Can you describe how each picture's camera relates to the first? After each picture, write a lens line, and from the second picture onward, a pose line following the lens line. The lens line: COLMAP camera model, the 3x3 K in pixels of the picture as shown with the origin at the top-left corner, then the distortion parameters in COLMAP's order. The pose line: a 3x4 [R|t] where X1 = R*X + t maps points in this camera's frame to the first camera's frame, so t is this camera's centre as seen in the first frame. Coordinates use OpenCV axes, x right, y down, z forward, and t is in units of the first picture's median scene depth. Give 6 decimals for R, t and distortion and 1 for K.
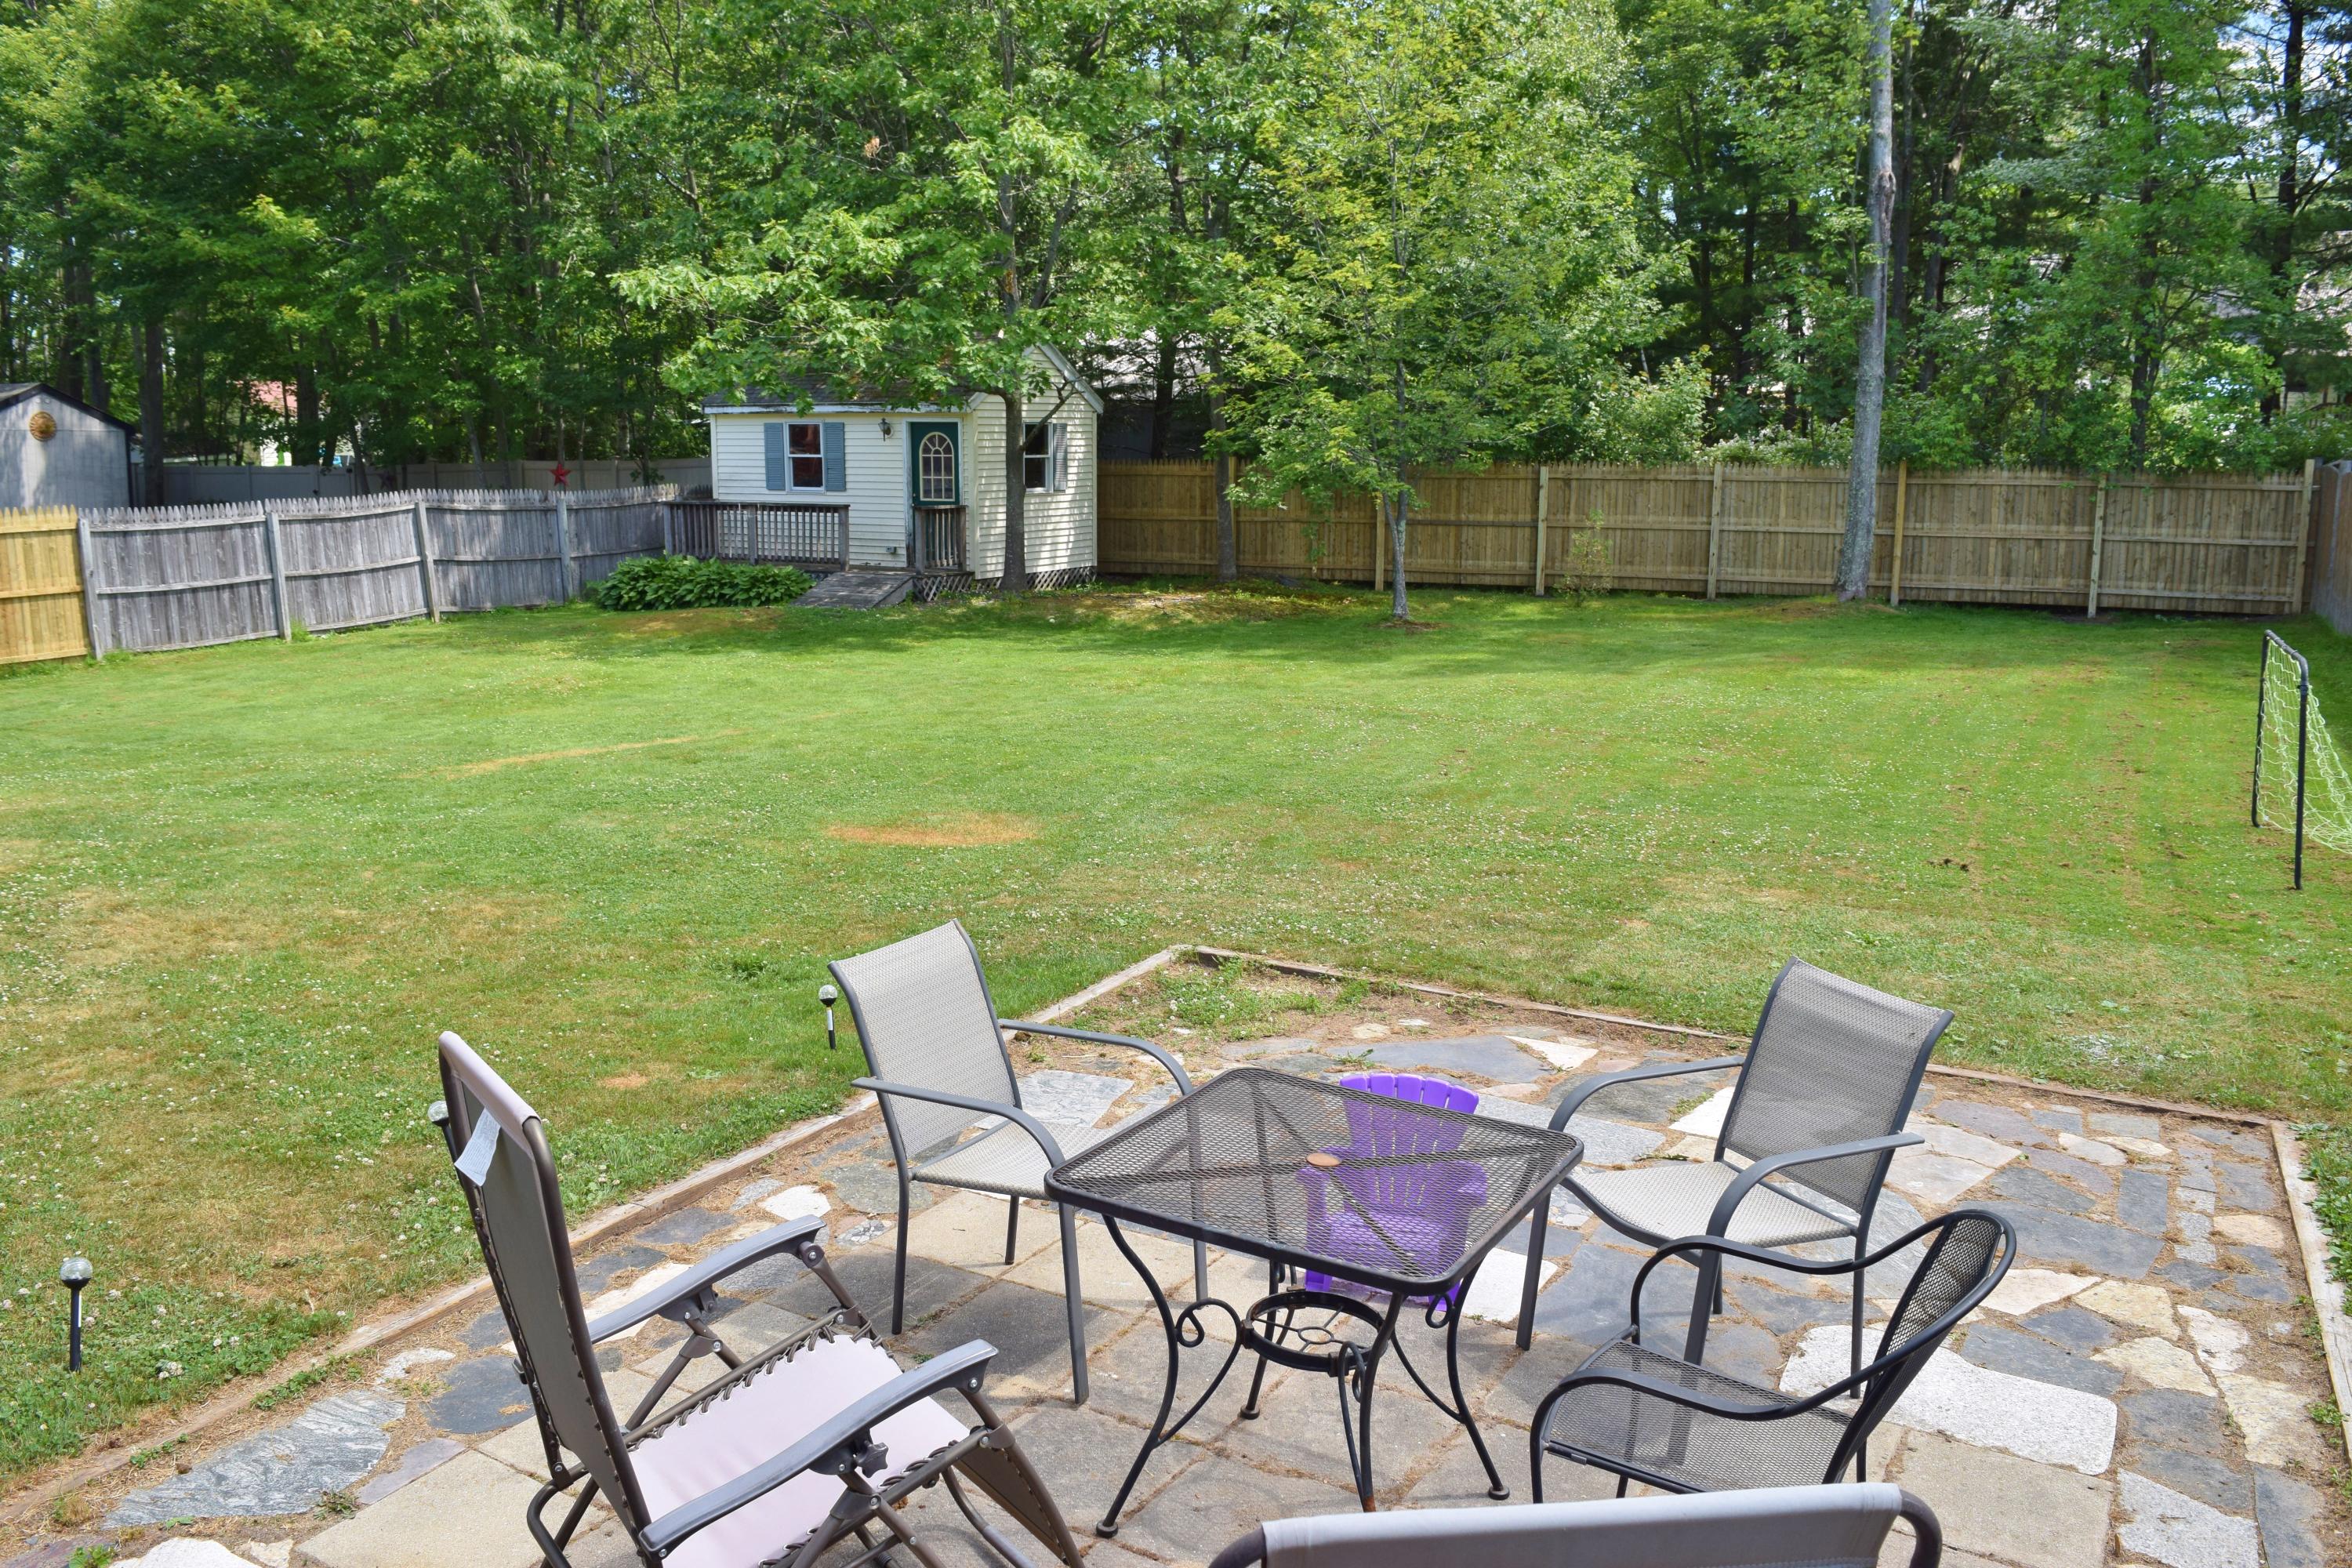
lens RADIAL K [[1815.5, 0, 1172.1], [0, 1815.5, 771.2], [0, 0, 1]] dist [-0.086588, 0.008596]
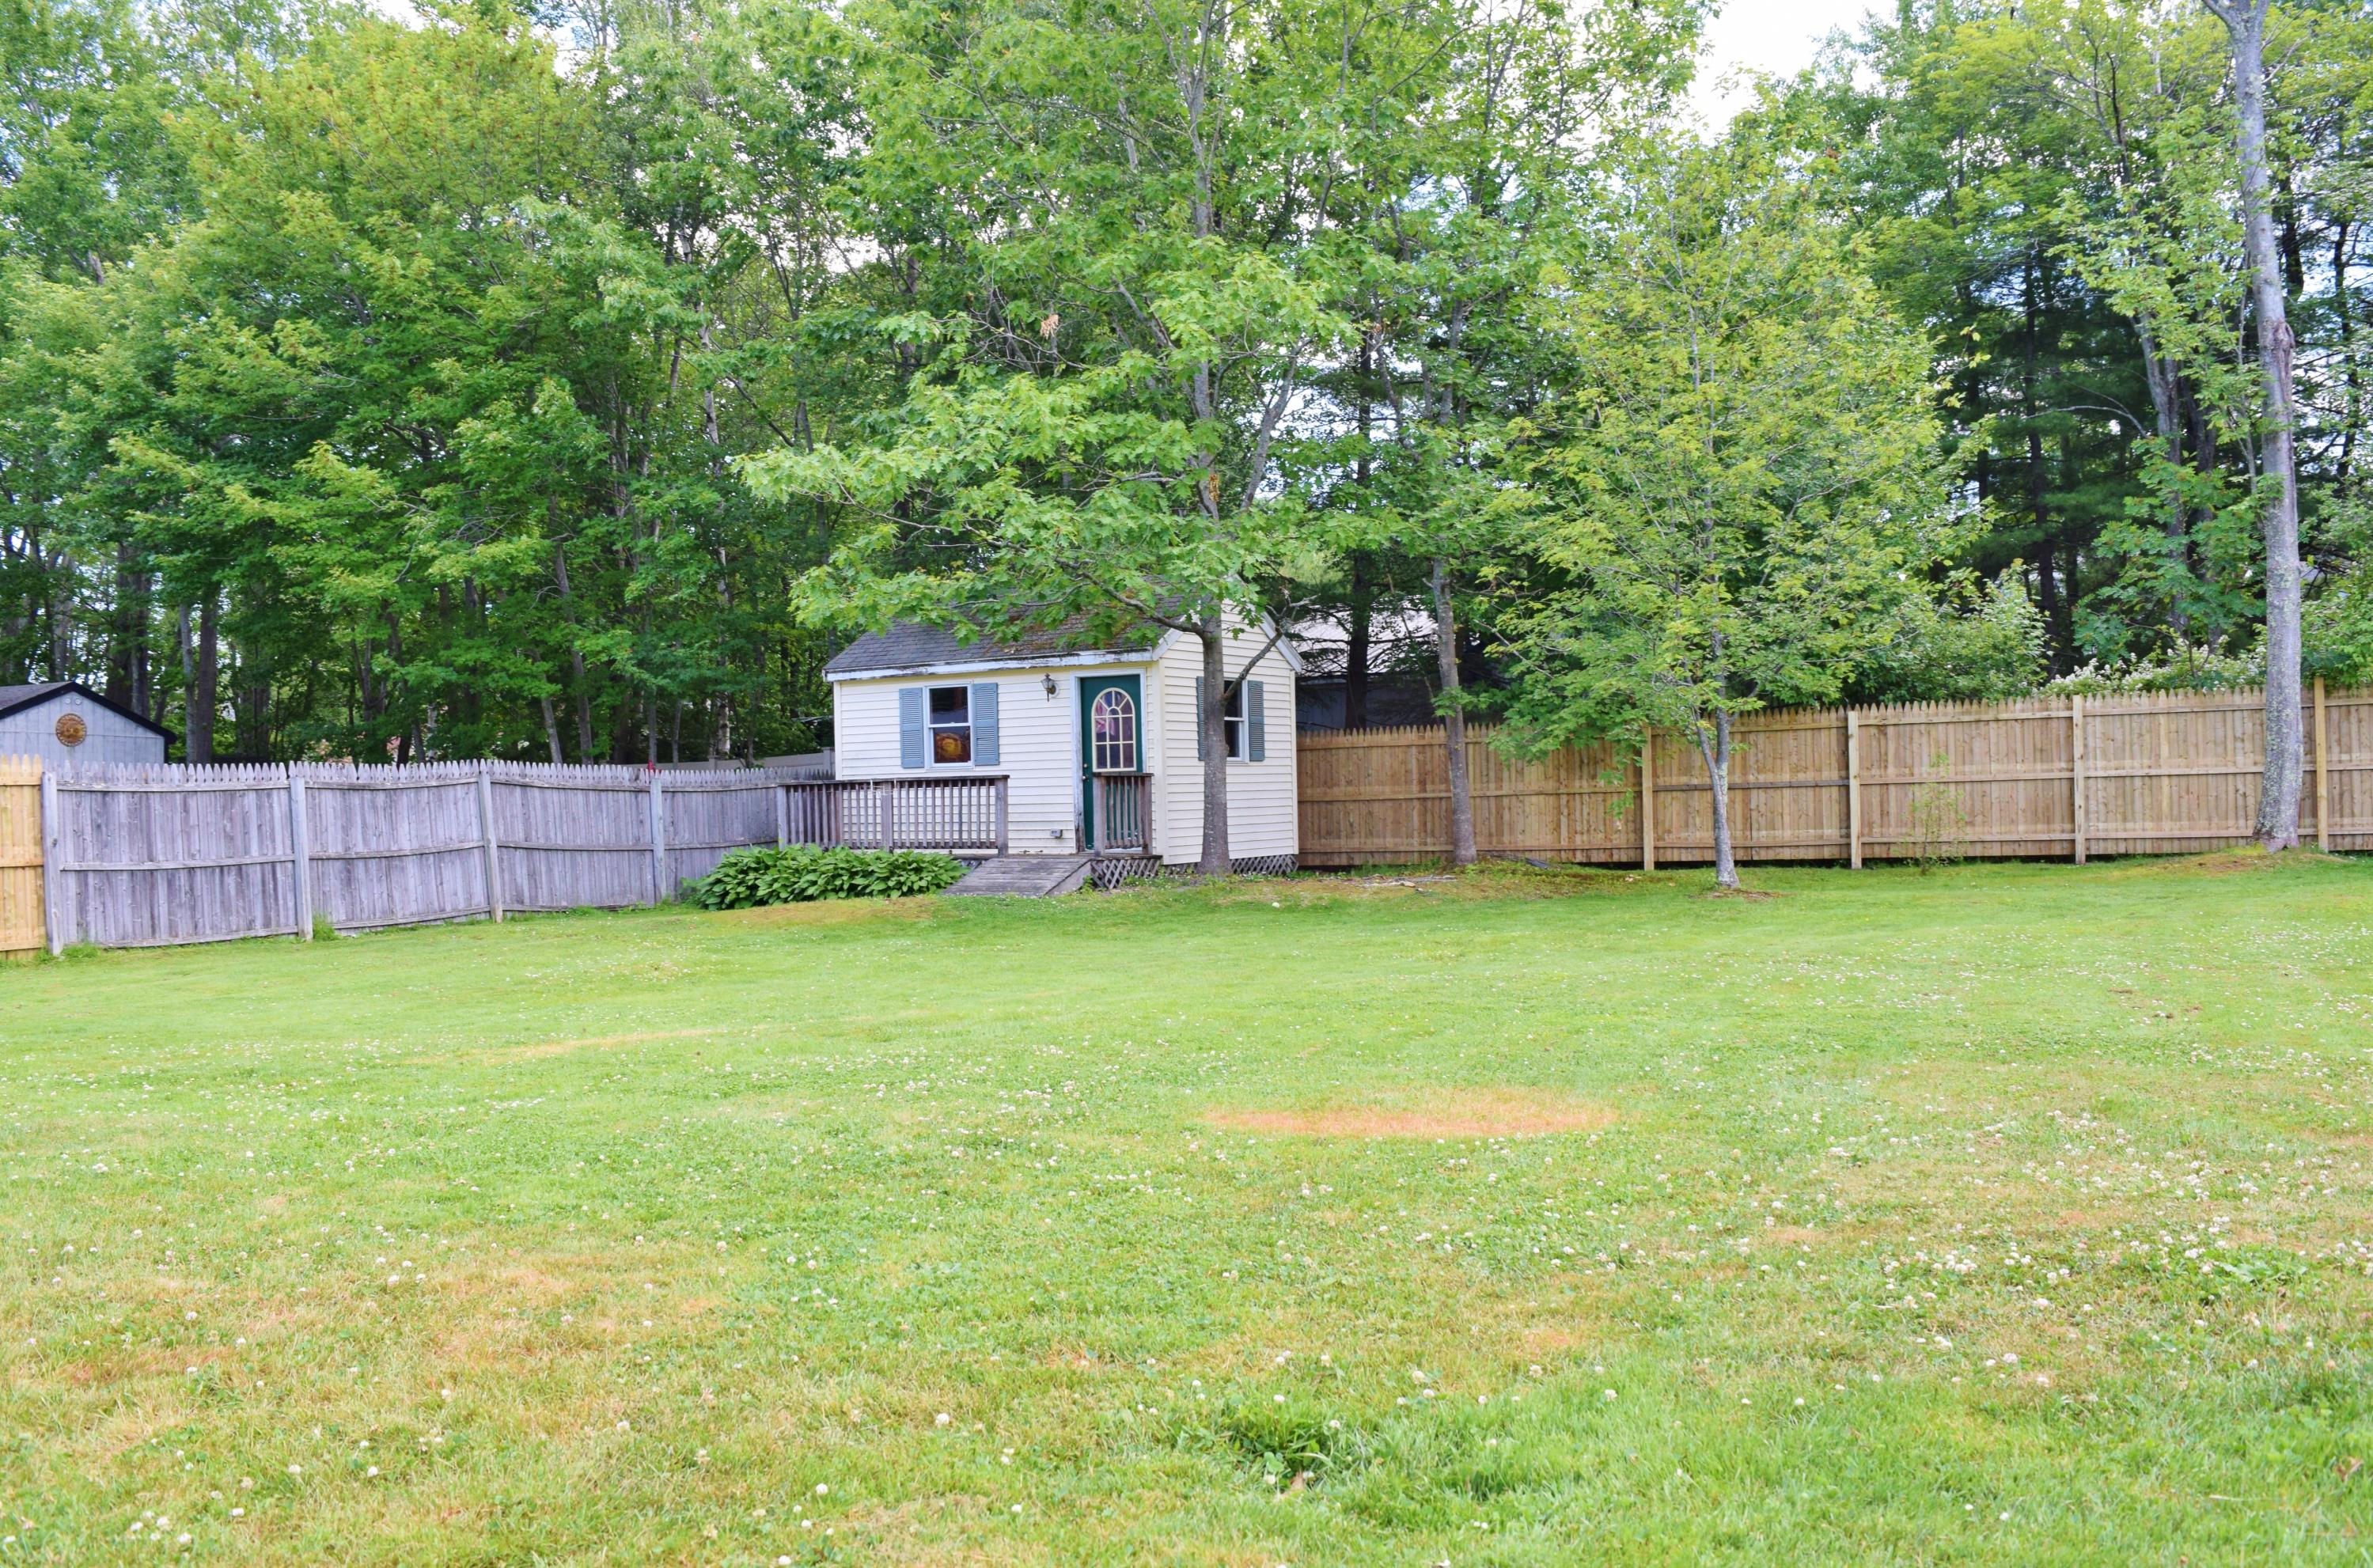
lens RADIAL K [[1831.5, 0, 1177.6], [0, 1831.5, 777.6], [0, 0, 1]] dist [-0.086588, 0.008596]
pose [[0.999046, -0.025318, -0.035583, -0.073349], [0.017881, 0.980514, -0.195635, 0.016048], [0.039843, 0.194812, 0.980031, 0.196339]]
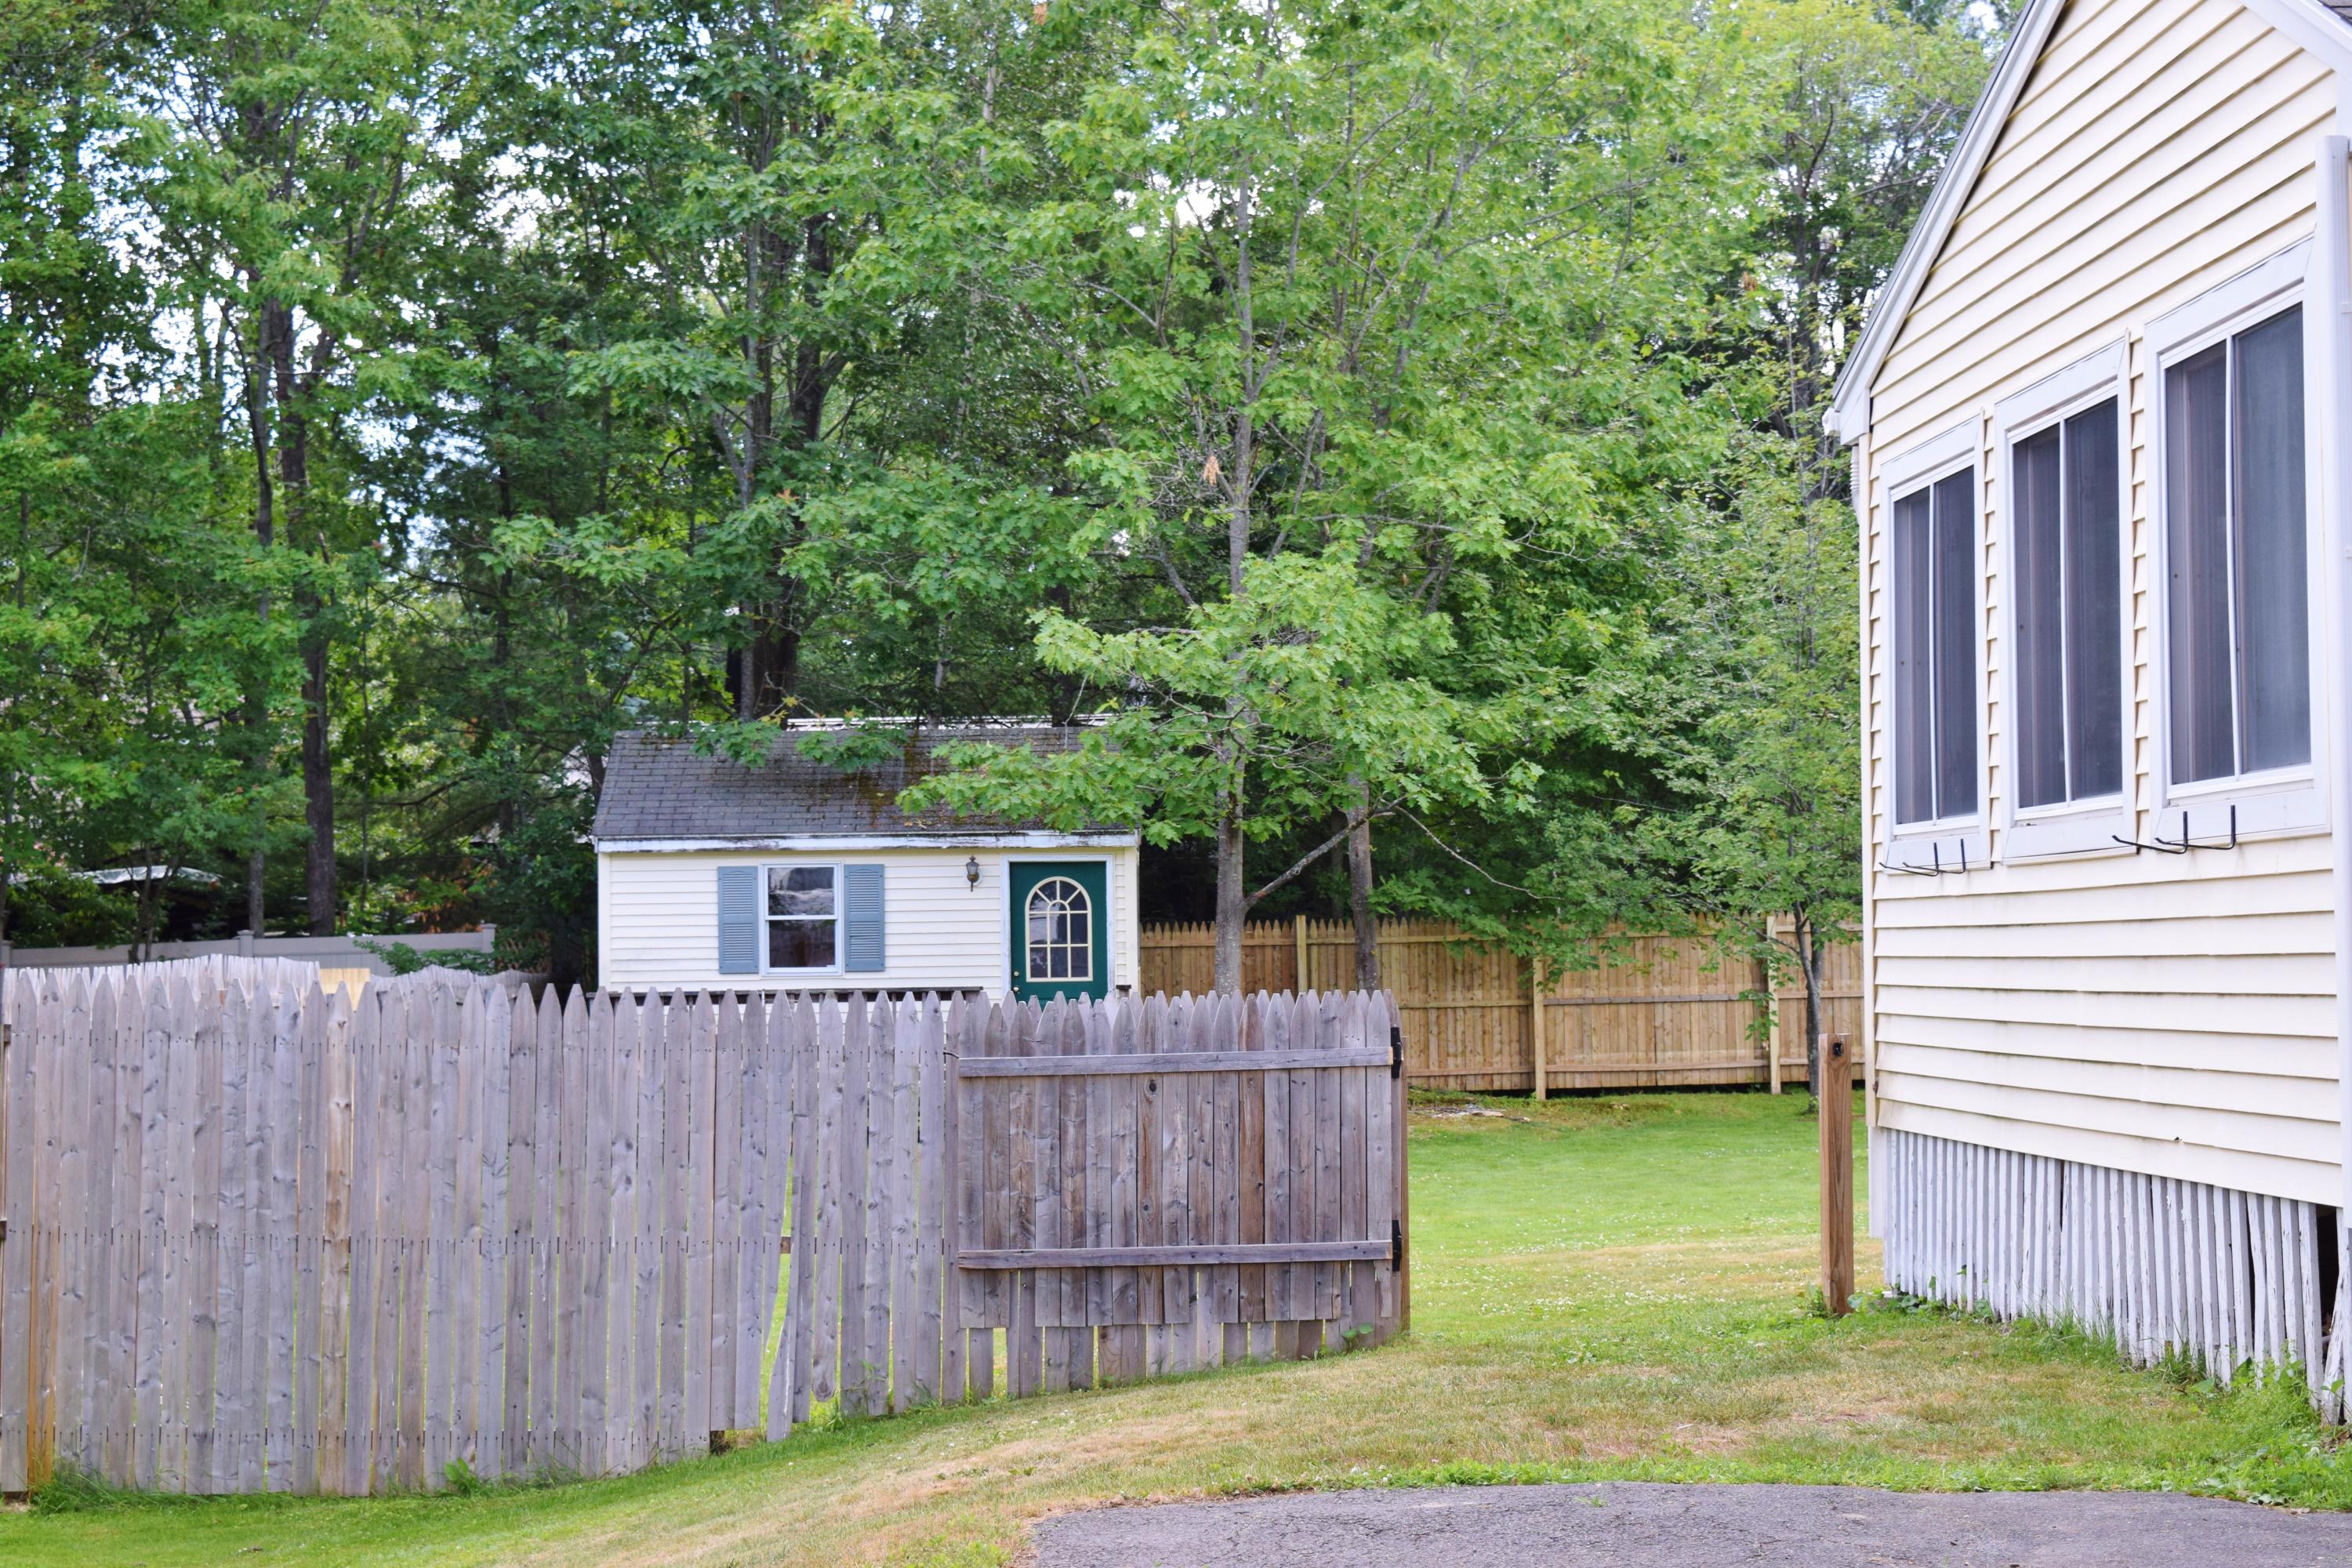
lens RADIAL K [[4048.0, 0, 1178.8], [0, 4048.0, 783.0], [0, 0, 1]] dist [-0.031966, 0.000000]
pose [[0.859746, 0.002920, 0.510713, -0.855317], [0.113369, 0.973945, -0.196416, 0.073478], [-0.497980, 0.226767, 0.837014, -0.261187]]
